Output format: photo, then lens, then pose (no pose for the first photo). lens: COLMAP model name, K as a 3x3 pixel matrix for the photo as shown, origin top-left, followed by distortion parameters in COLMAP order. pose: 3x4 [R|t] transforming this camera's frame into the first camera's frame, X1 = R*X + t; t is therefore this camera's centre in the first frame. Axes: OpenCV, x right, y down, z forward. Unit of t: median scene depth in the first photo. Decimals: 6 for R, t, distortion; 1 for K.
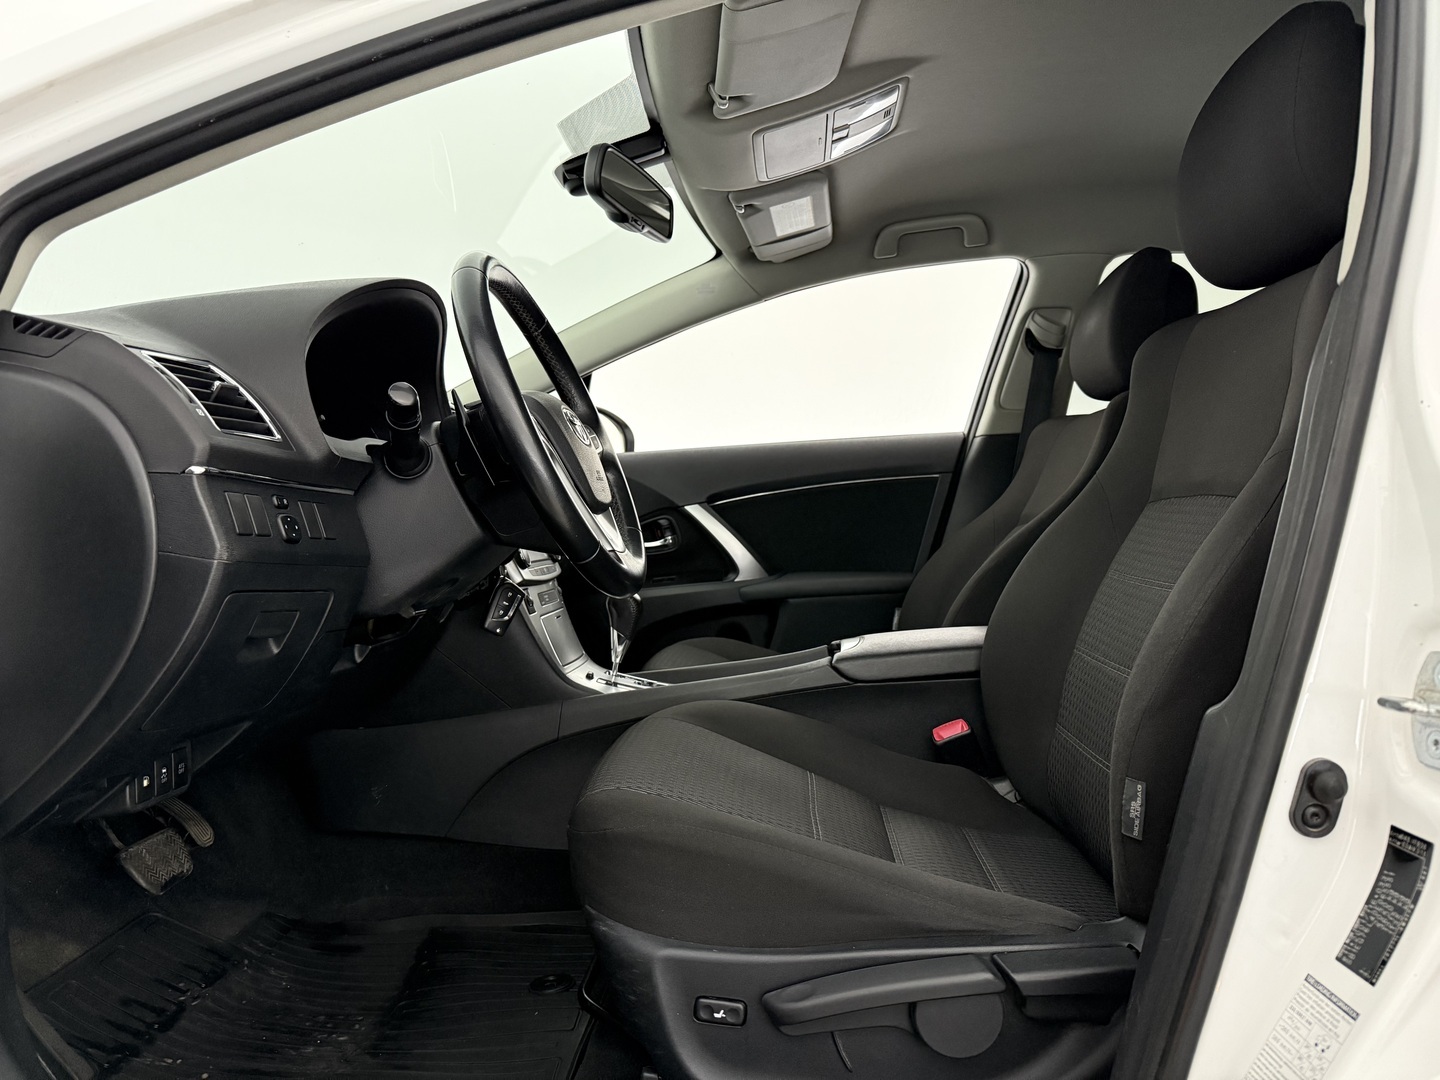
lens RADIAL K [[936.2, 0, 720.0], [0, 936.2, 540.0], [0, 0, 1]] dist [0.004931, -0.003575]
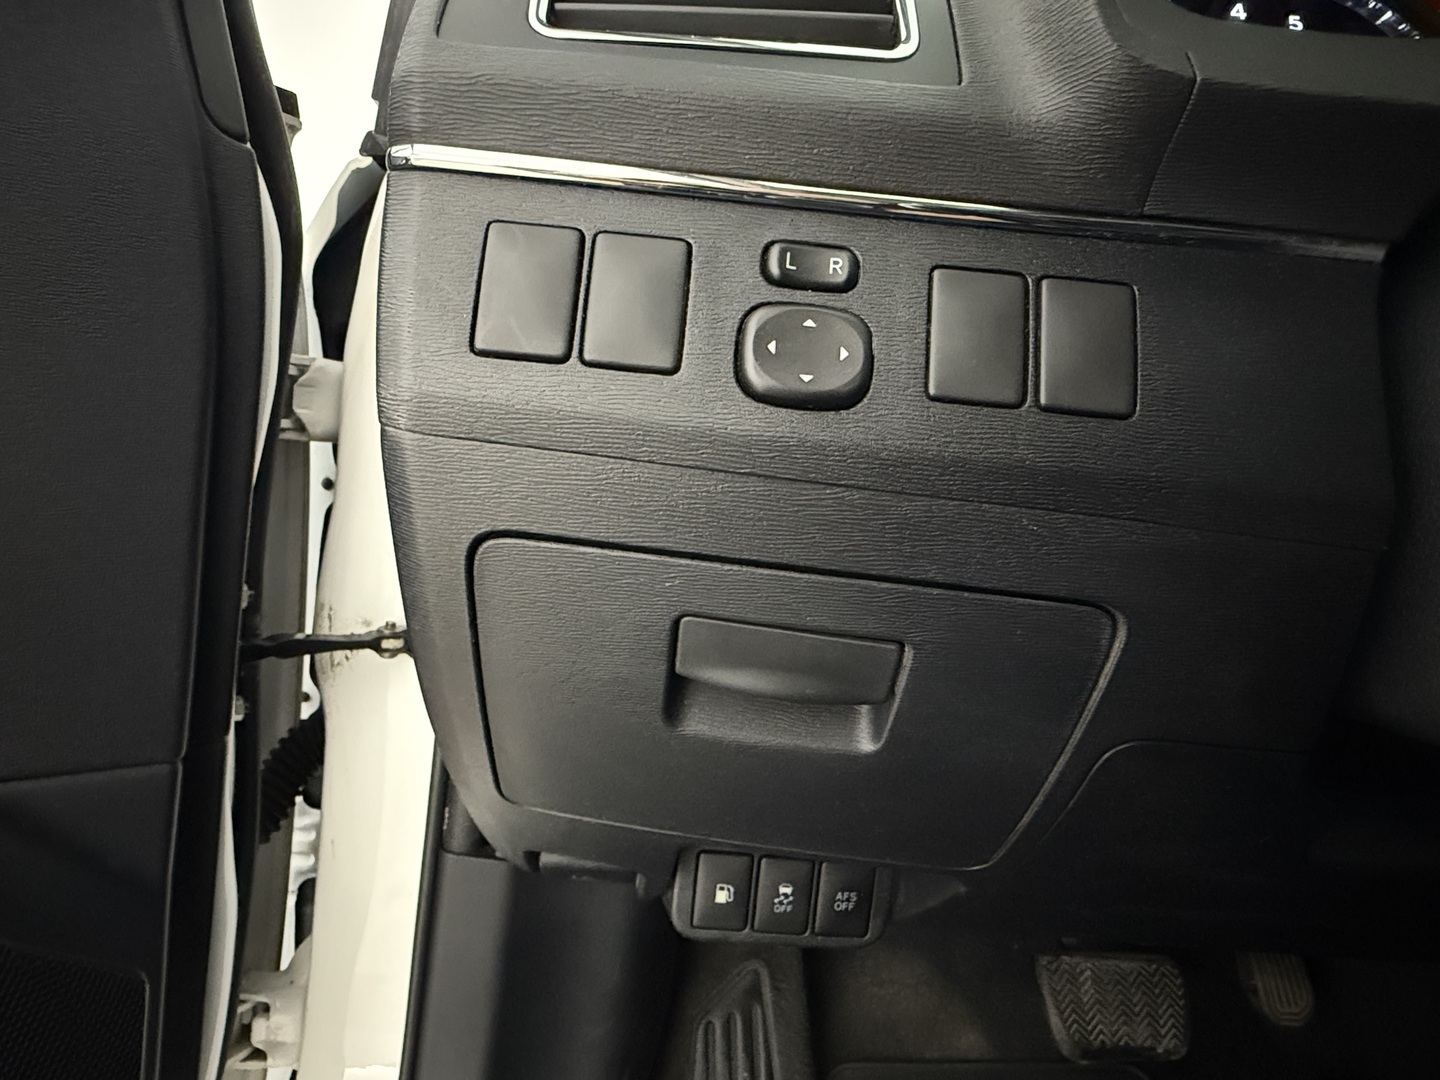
lens RADIAL K [[848.4, 0, 720.0], [0, 848.4, 540.0], [0, 0, 1]] dist [-0.000278, 0.000247]
pose [[0.064863, 0.151474, -0.986331, -0.173202], [-0.072880, 0.986492, 0.146706, 0.005417], [0.995229, 0.062368, 0.075027, 0.839009]]
